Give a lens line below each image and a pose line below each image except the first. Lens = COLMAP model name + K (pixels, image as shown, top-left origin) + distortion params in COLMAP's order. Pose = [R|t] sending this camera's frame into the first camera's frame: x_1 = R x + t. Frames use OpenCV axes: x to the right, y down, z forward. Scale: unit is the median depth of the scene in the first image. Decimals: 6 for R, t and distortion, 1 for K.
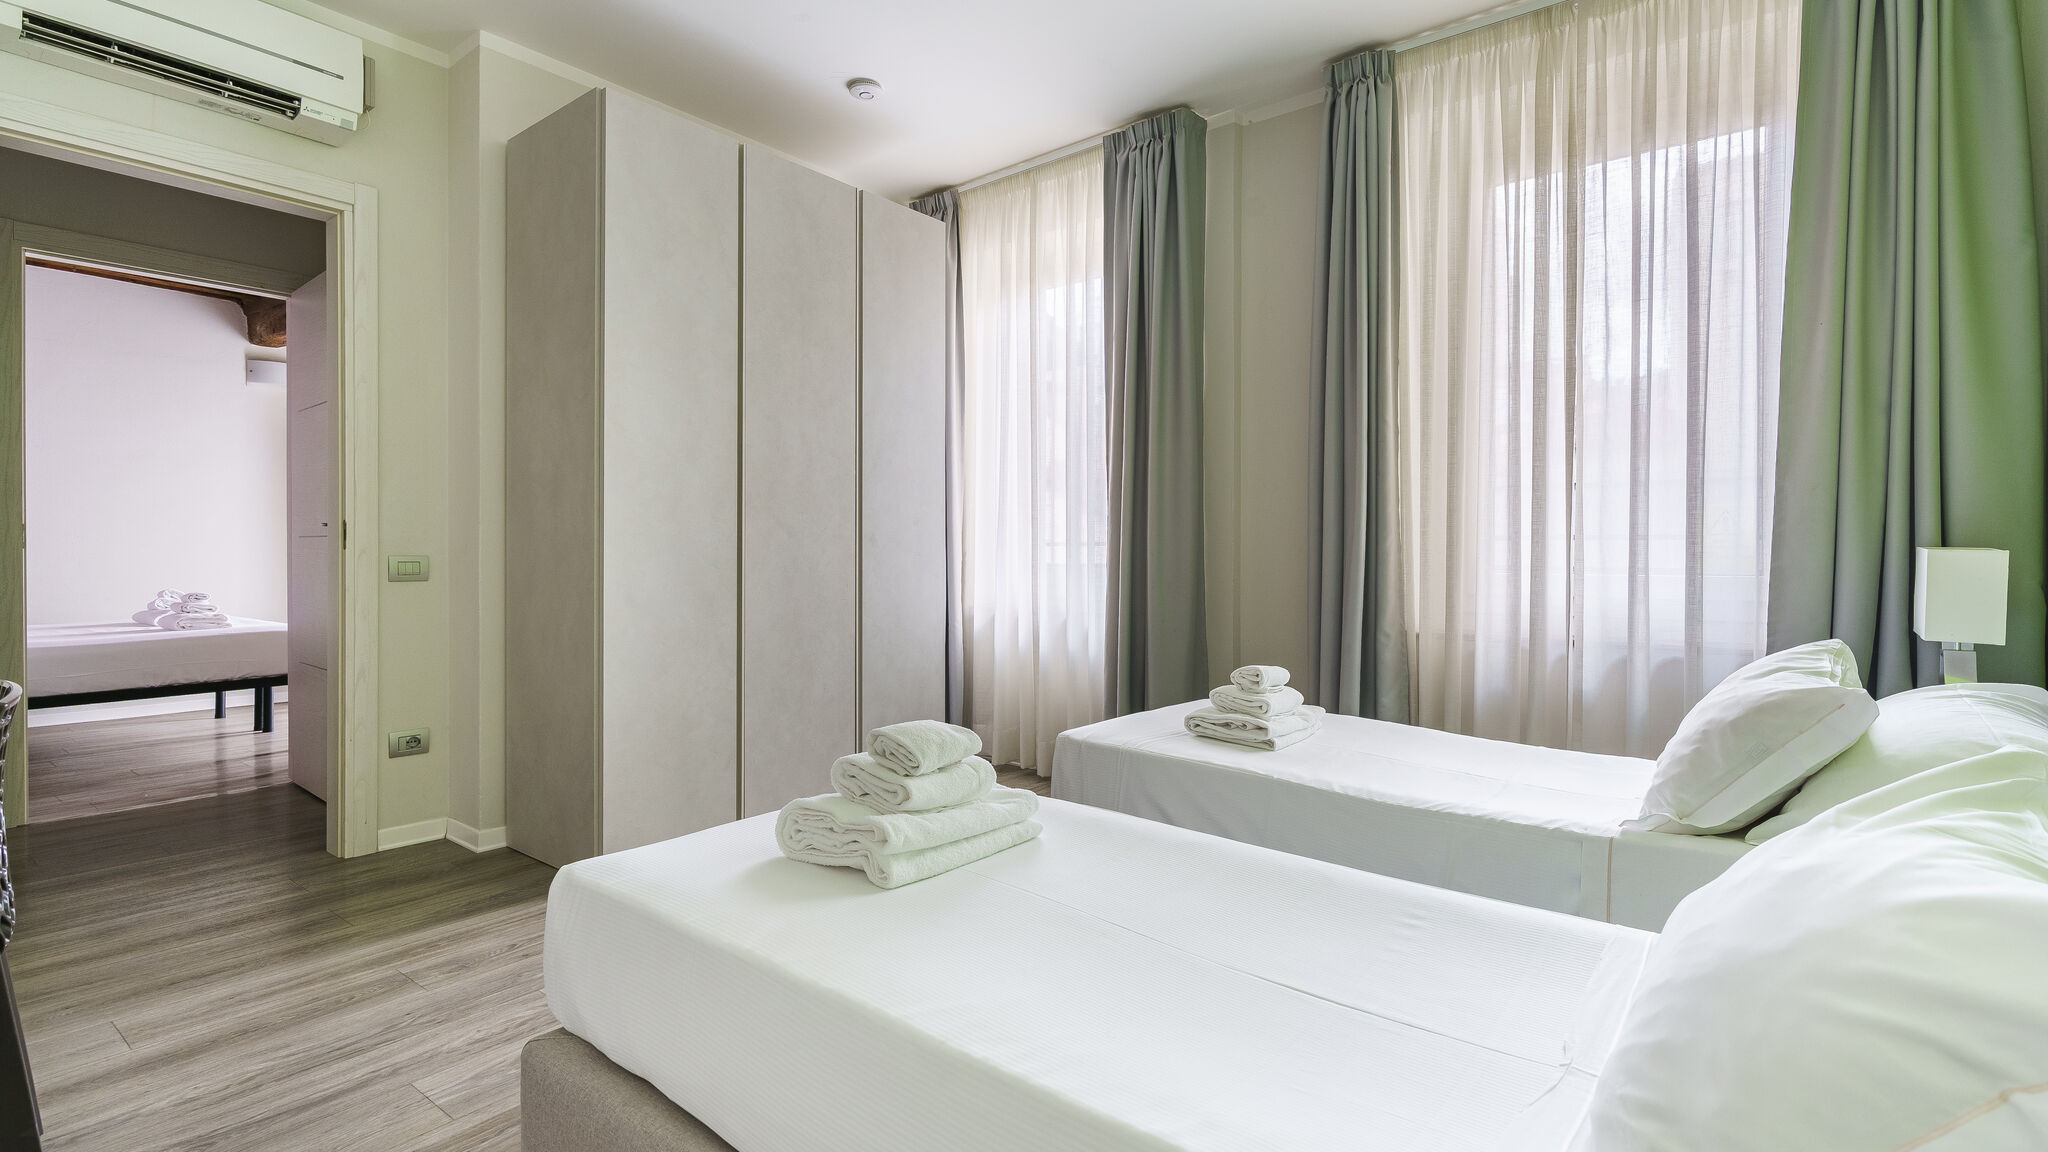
lens RADIAL K [[927.9, 0, 1027.1], [0, 927.9, 554.1], [0, 0, 1]] dist [-0.010674, 0.004007]
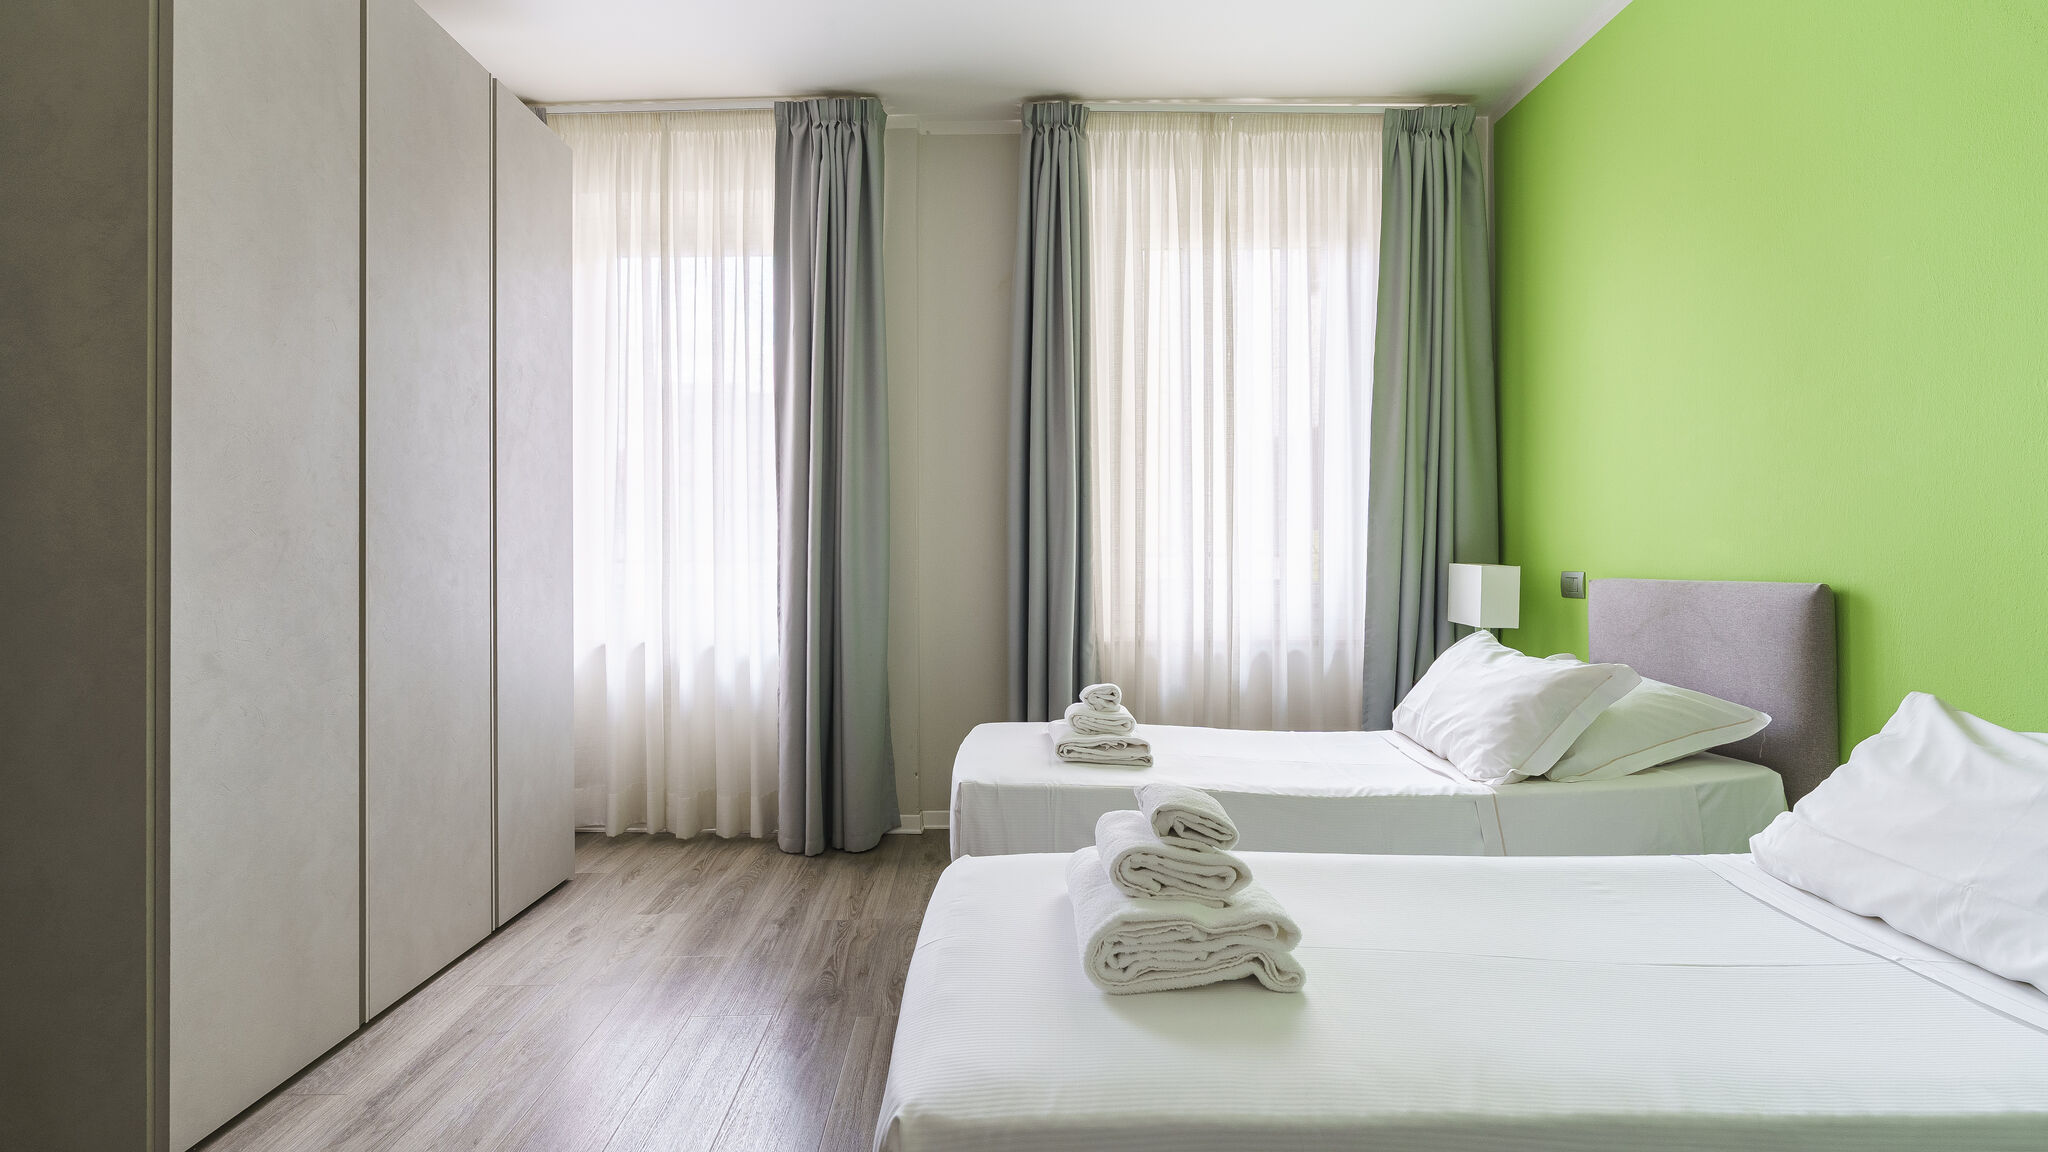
lens RADIAL K [[927.9, 0, 1027.1], [0, 927.9, 554.1], [0, 0, 1]] dist [-0.010674, 0.004007]
pose [[0.784446, 0.000084, 0.620197, -0.329539], [0.006828, 0.999938, -0.008772, -0.009672], [-0.620159, 0.011116, 0.784397, 0.190831]]
